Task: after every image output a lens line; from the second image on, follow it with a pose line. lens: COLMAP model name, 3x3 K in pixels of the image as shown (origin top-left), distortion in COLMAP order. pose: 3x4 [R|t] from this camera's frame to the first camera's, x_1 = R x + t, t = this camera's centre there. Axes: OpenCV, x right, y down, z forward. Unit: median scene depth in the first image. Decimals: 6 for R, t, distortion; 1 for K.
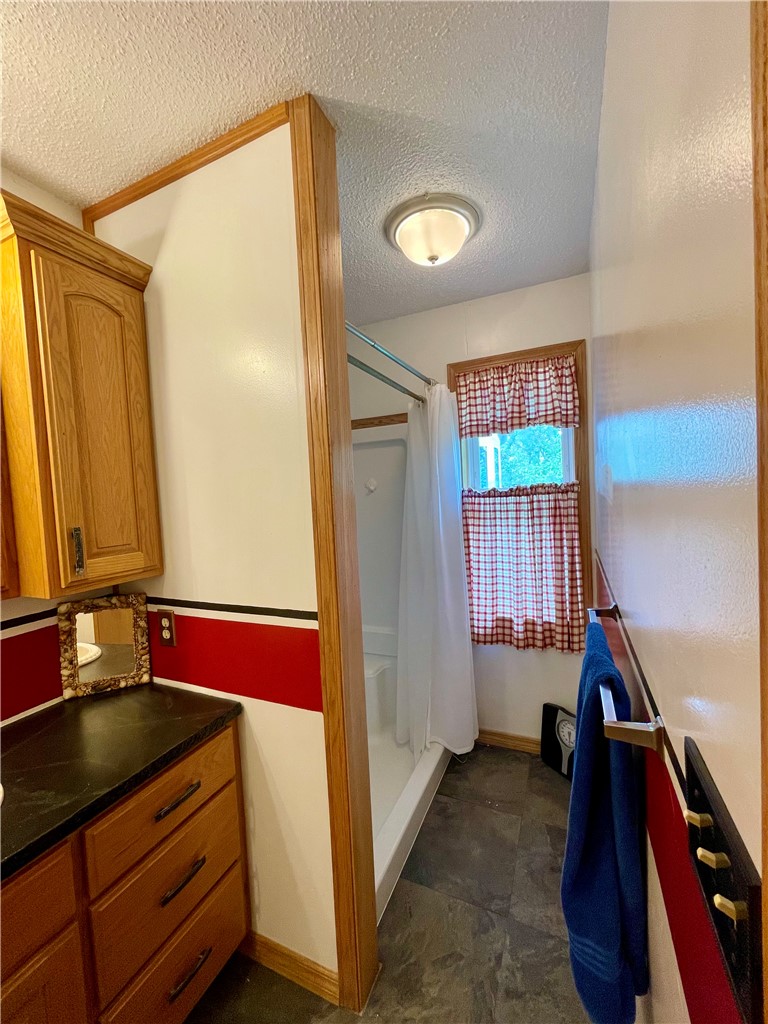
lens RADIAL K [[408.4, 0, 384.0], [0, 408.4, 512.0], [0, 0, 1]] dist [-0.000383, 0.000430]
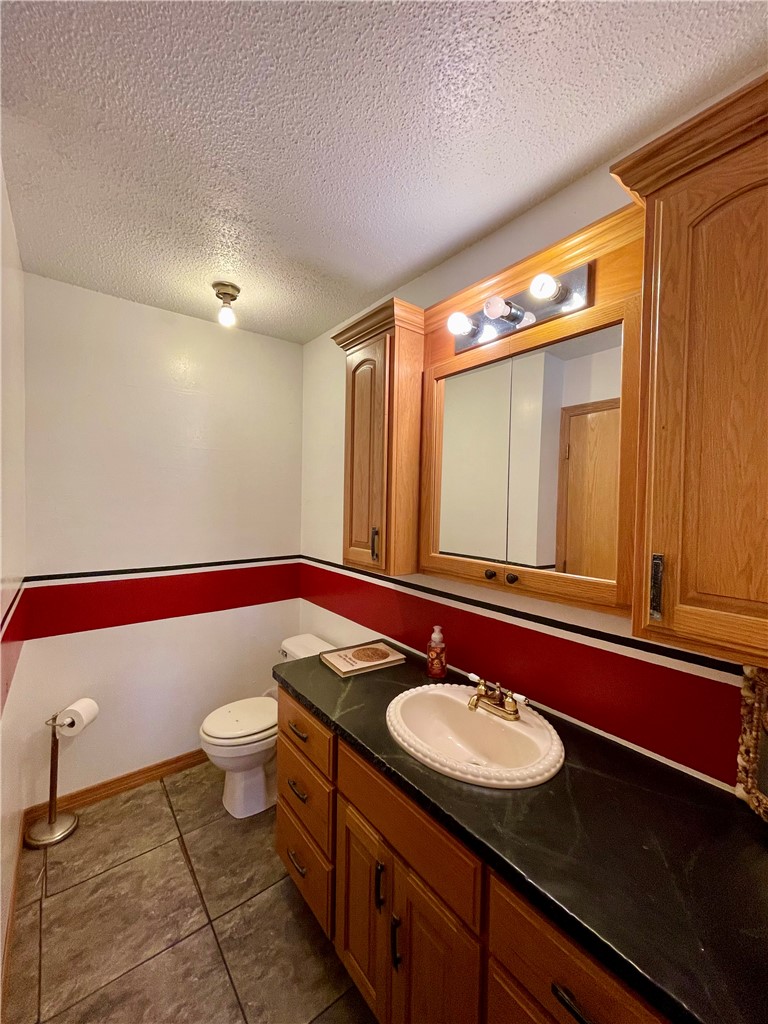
lens RADIAL K [[408.4, 0, 384.0], [0, 408.4, 512.0], [0, 0, 1]] dist [-0.000383, 0.000430]
pose [[-0.459855, 0.061562, -0.885857, 0.115393], [-0.038276, 0.995293, 0.089036, -0.083278], [0.887169, 0.074851, -0.455334, 0.878673]]
